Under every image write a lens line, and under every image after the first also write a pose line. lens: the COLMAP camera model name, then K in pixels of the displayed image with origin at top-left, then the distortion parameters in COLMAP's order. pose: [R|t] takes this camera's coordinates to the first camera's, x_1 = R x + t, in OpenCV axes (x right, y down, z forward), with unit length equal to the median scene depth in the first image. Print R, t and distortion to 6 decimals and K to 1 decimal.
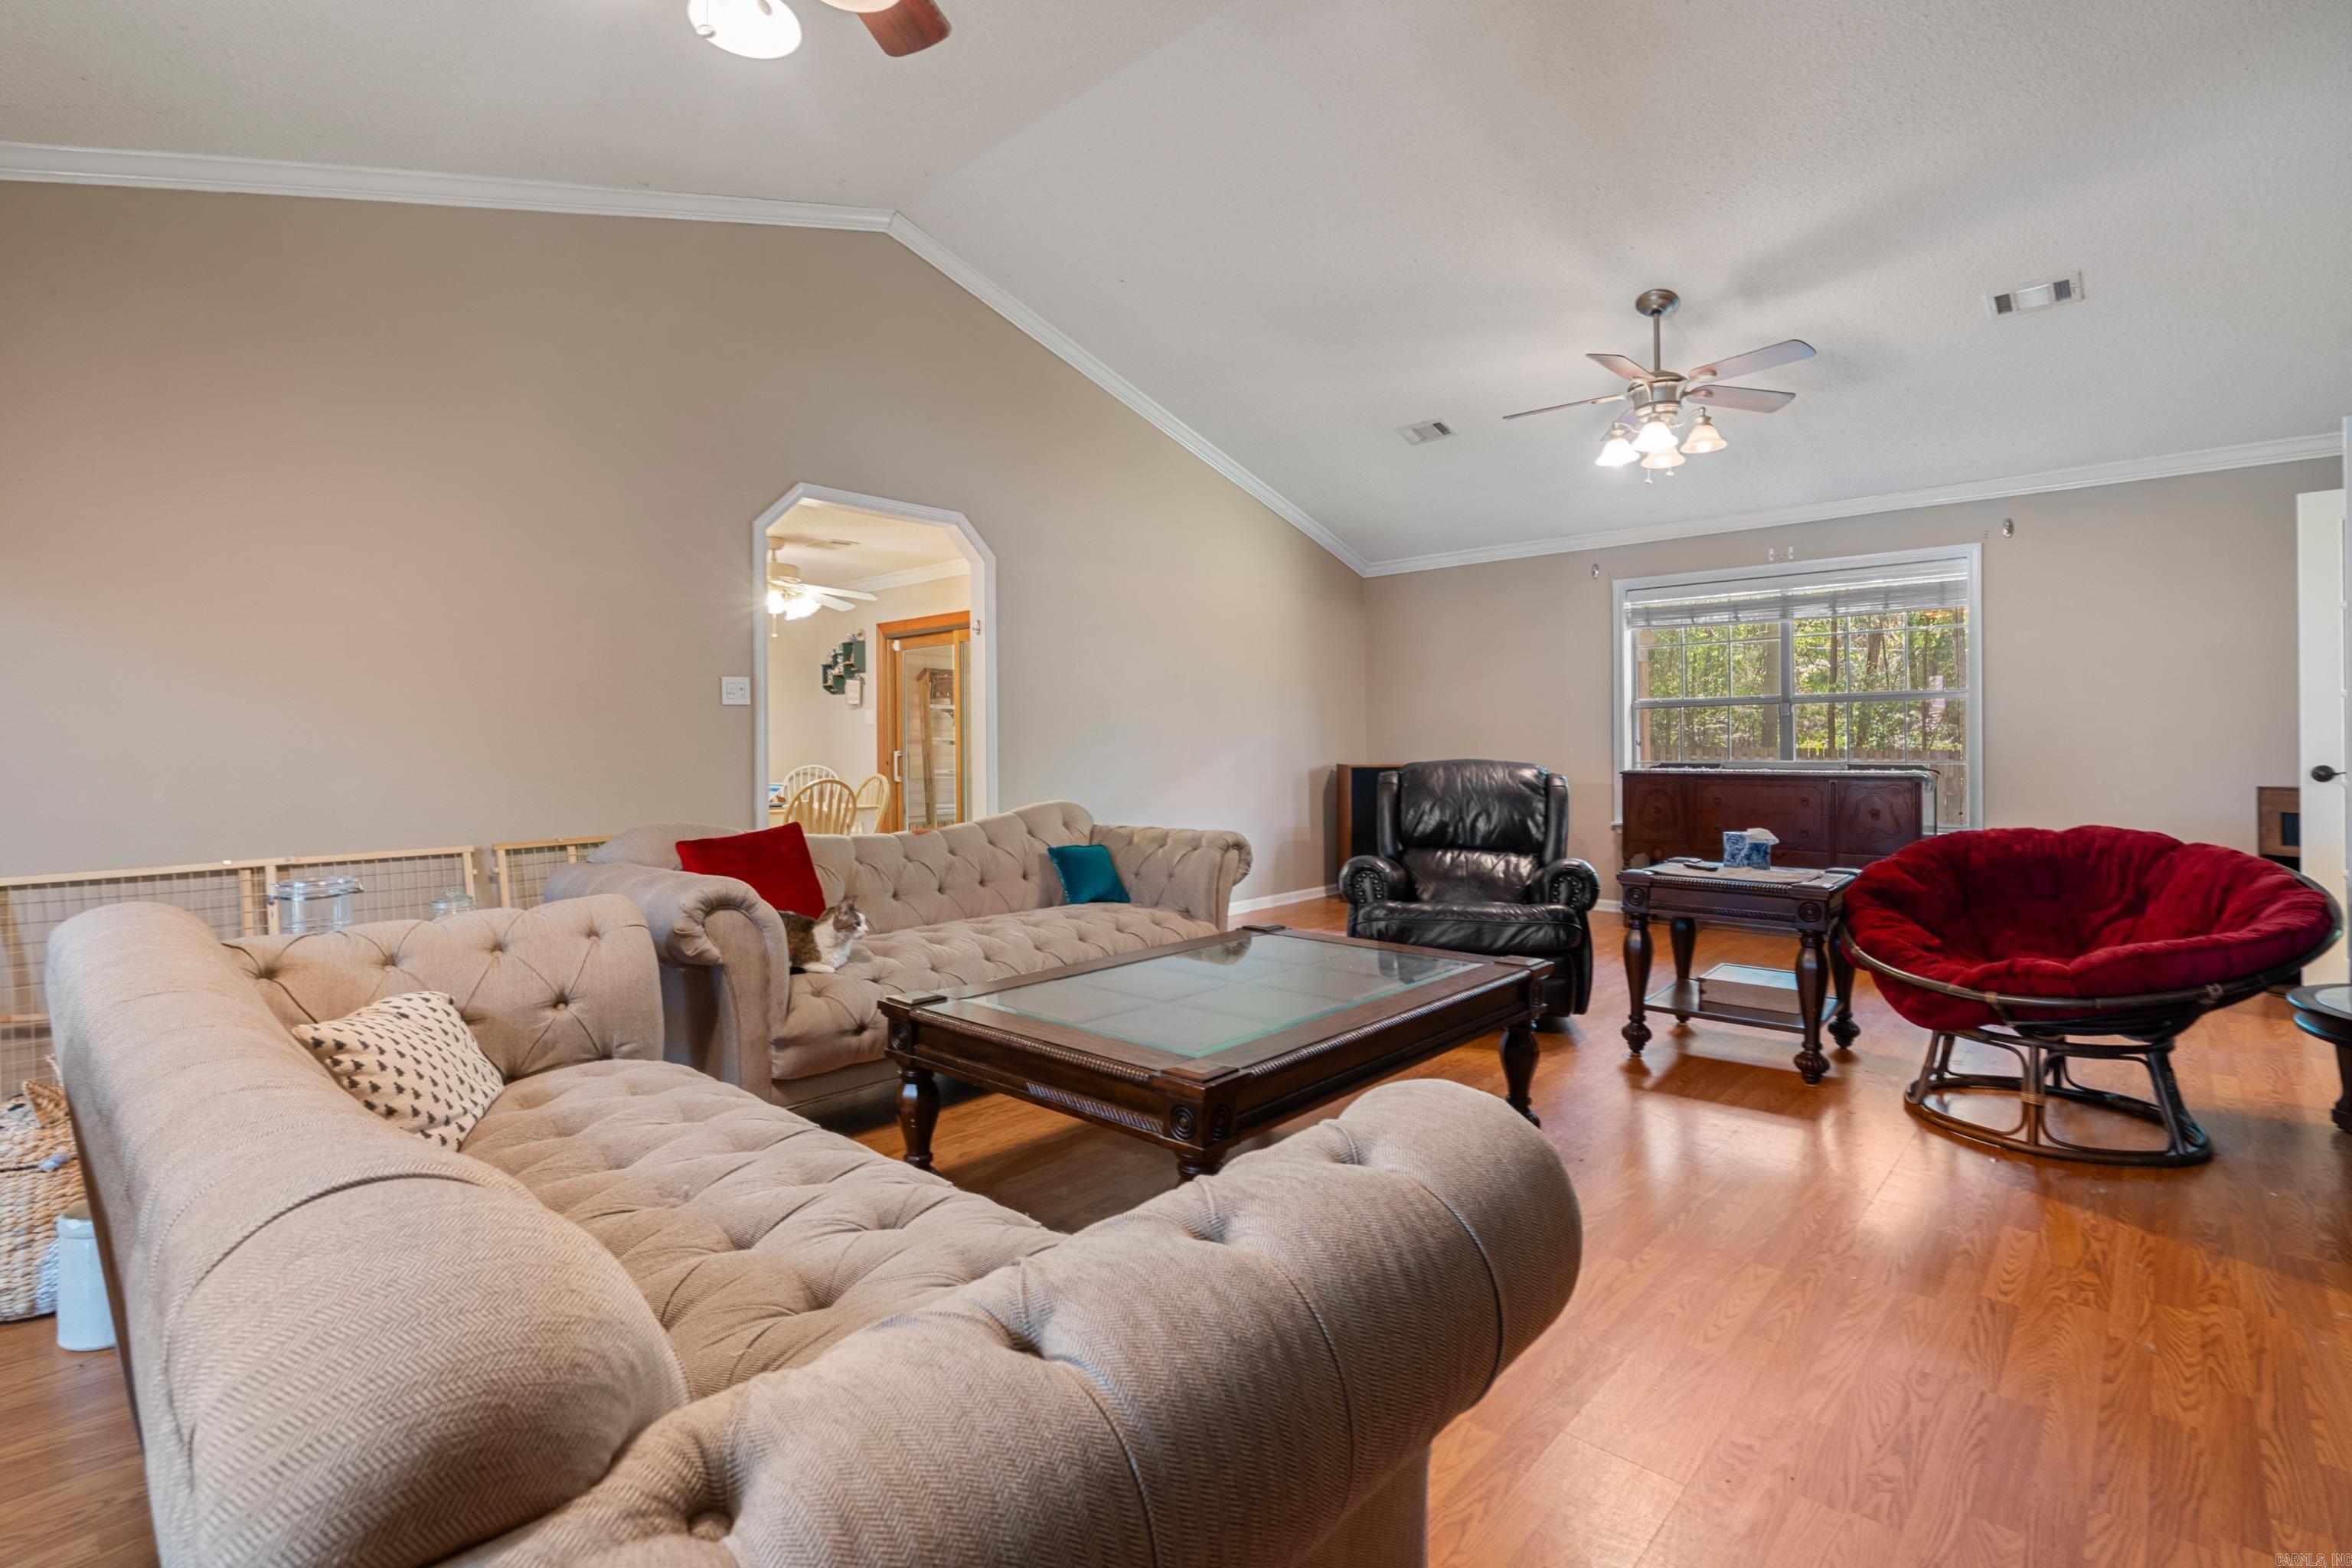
lens RADIAL K [[1075.6, 0, 1165.0], [0, 1075.6, 754.2], [0, 0, 1]] dist [-0.011614, 0.002140]
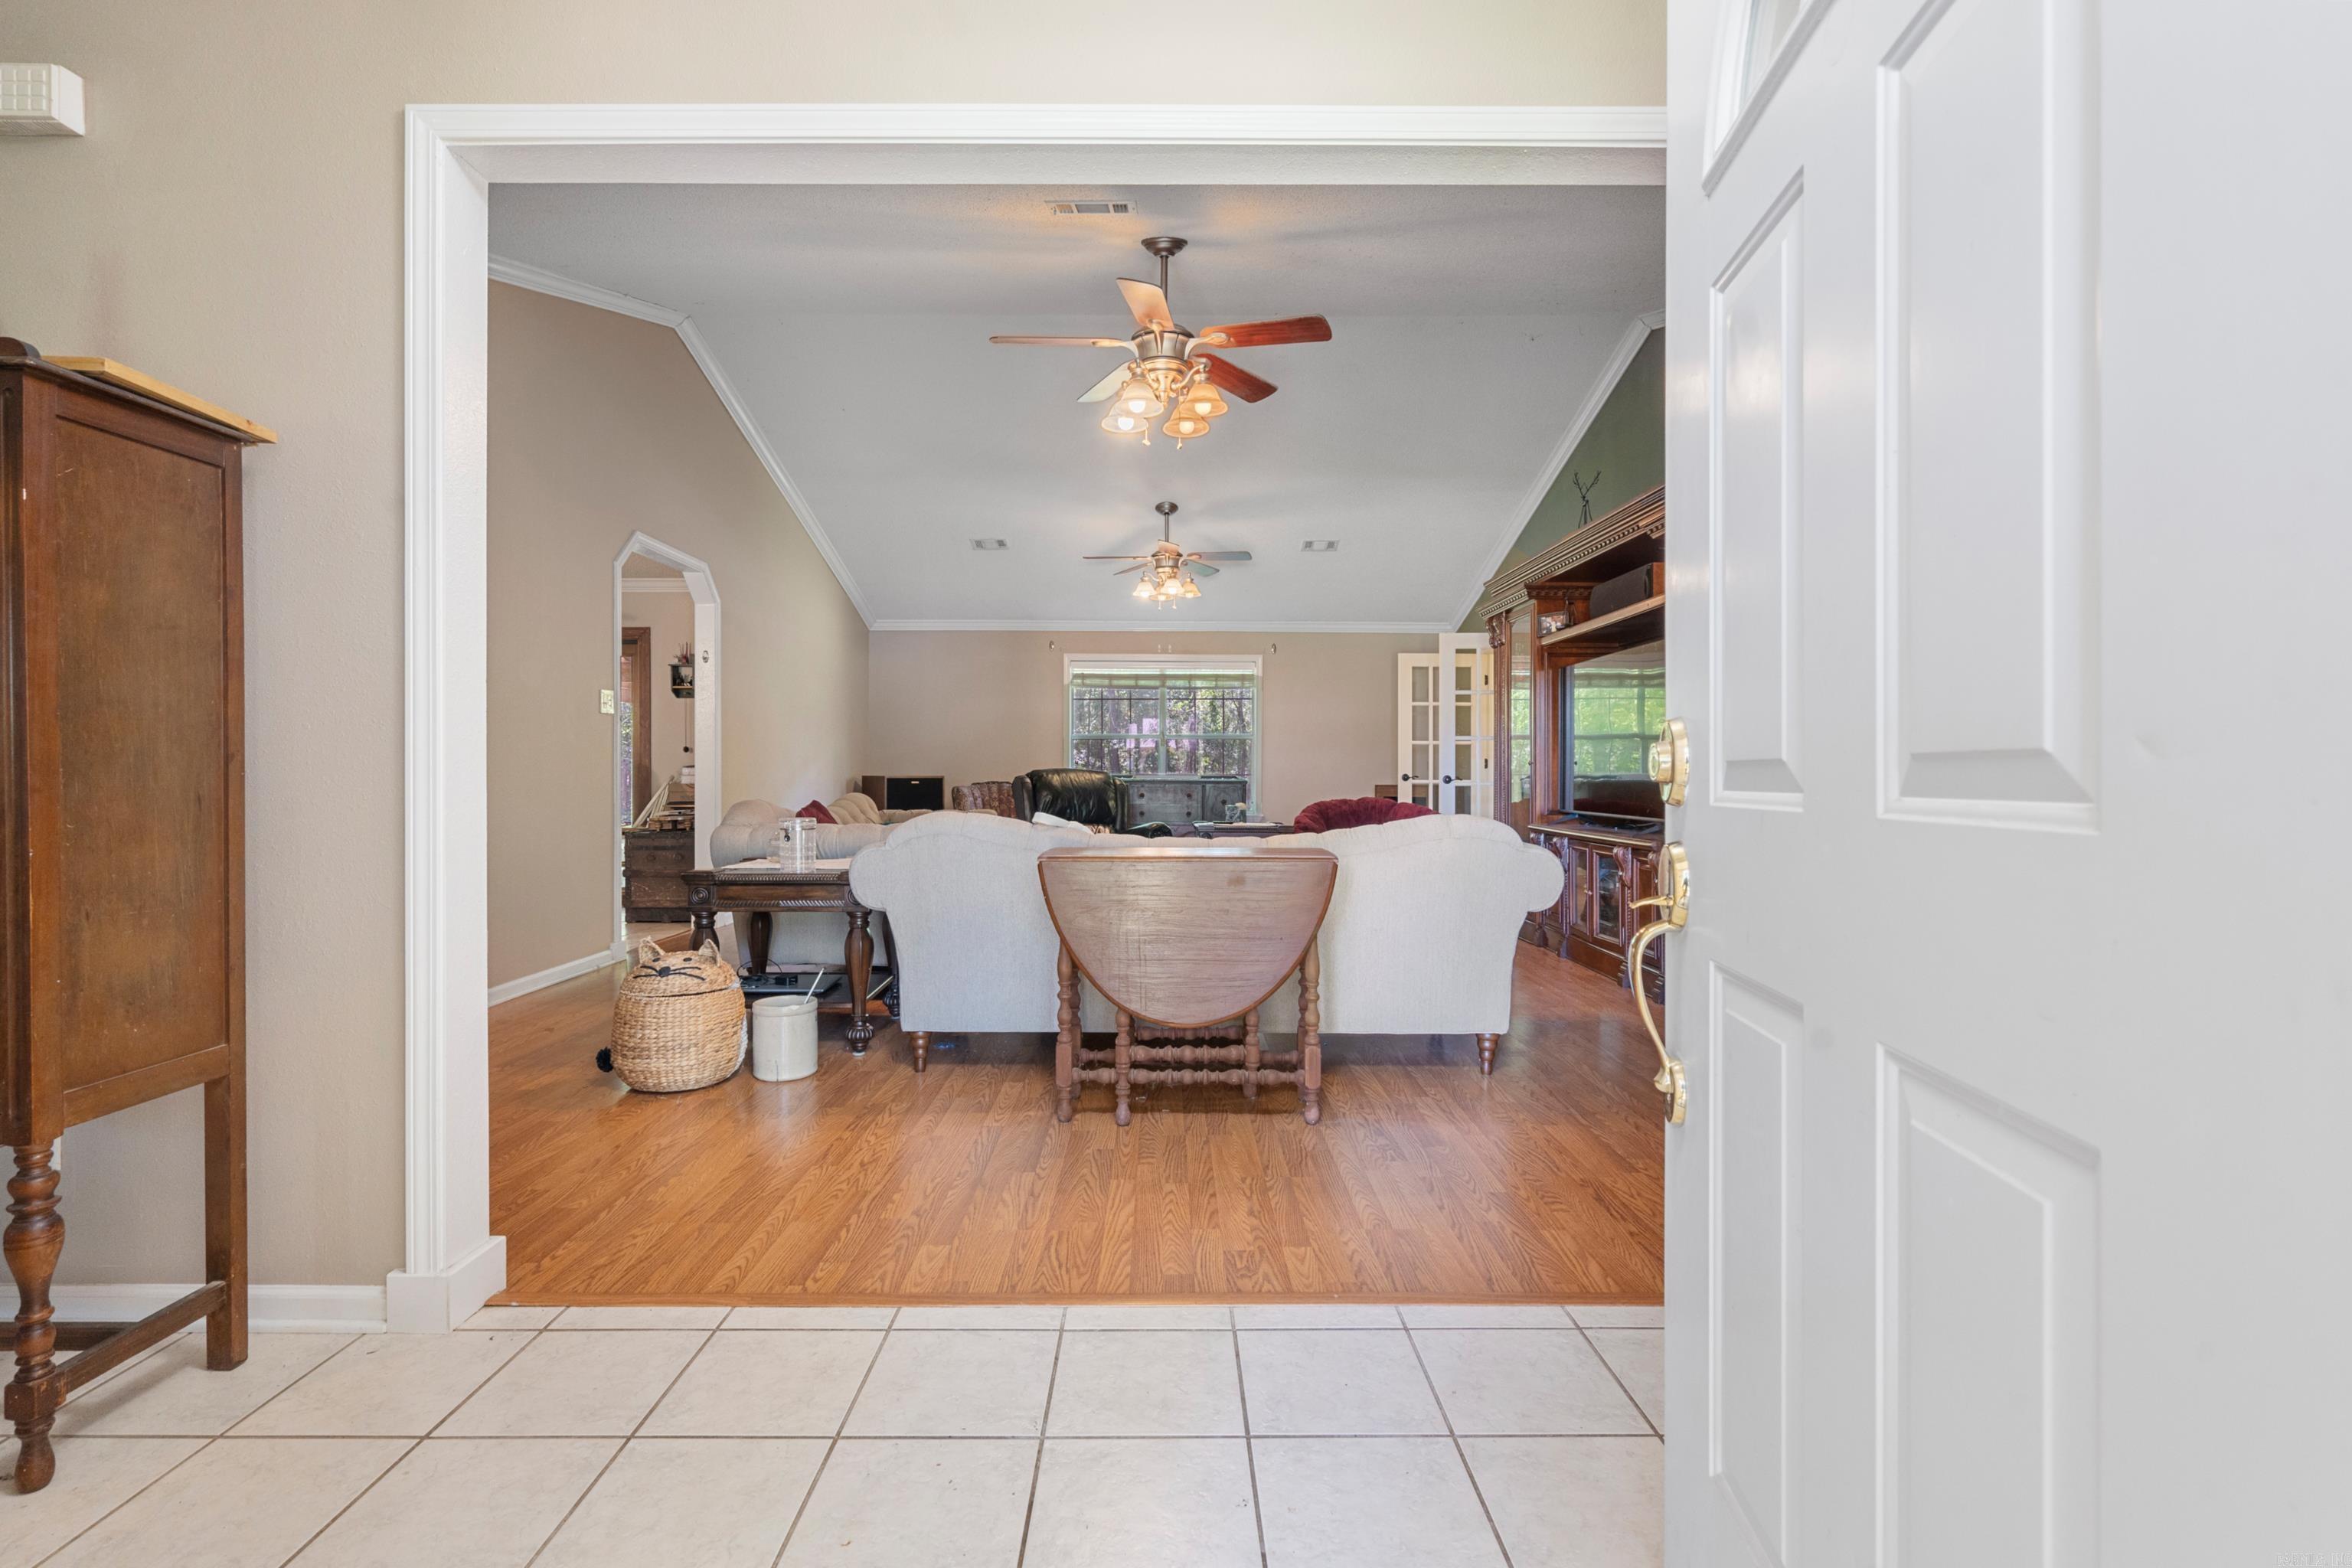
lens RADIAL K [[1075.6, 0, 1172.0], [0, 1075.6, 777.2], [0, 0, 1]] dist [-0.011614, 0.002140]
pose [[0.733367, 0.008466, 0.679780, -0.705029], [-0.002014, 0.999945, -0.010280, 0.035273], [-0.679829, 0.006170, 0.733344, -0.285175]]
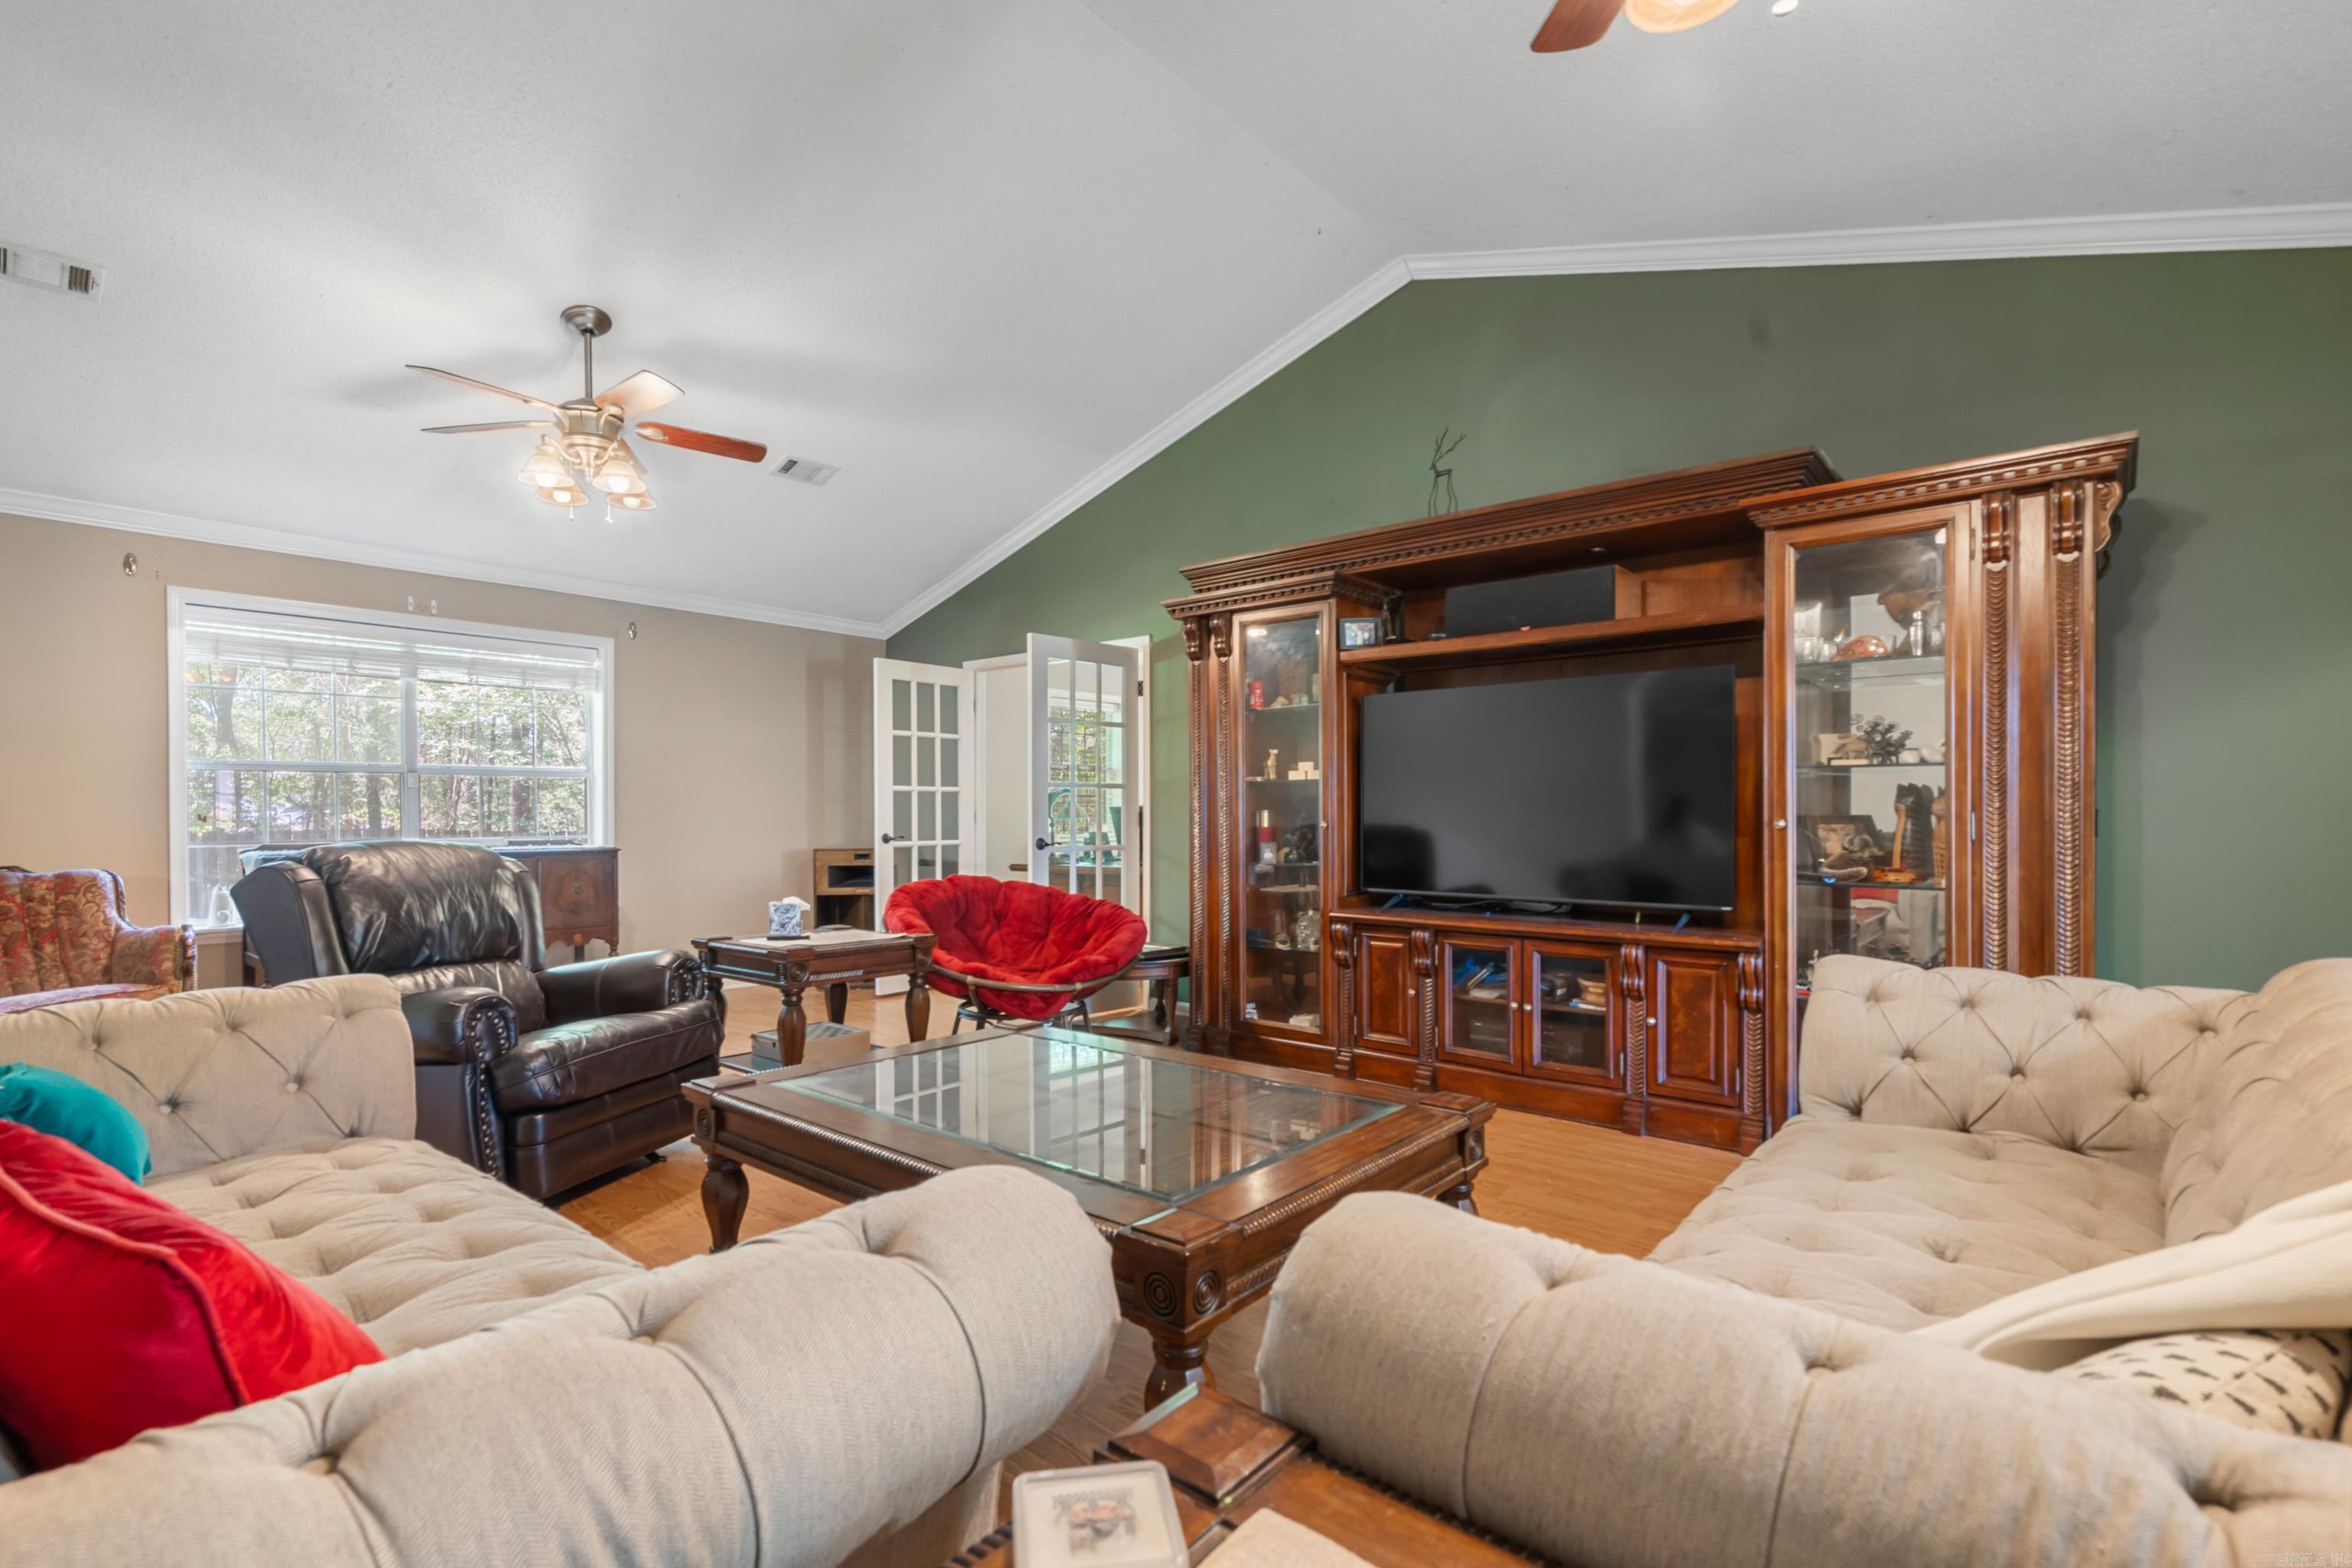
lens RADIAL K [[1075.6, 0, 1196.3], [0, 1075.6, 835.0], [0, 0, 1]] dist [-0.011614, 0.002140]
pose [[-0.029783, -0.007514, 0.999528, -0.434495], [0.010088, 0.999919, 0.007817, 0.003772], [-0.999505, 0.010316, -0.029705, 0.506725]]
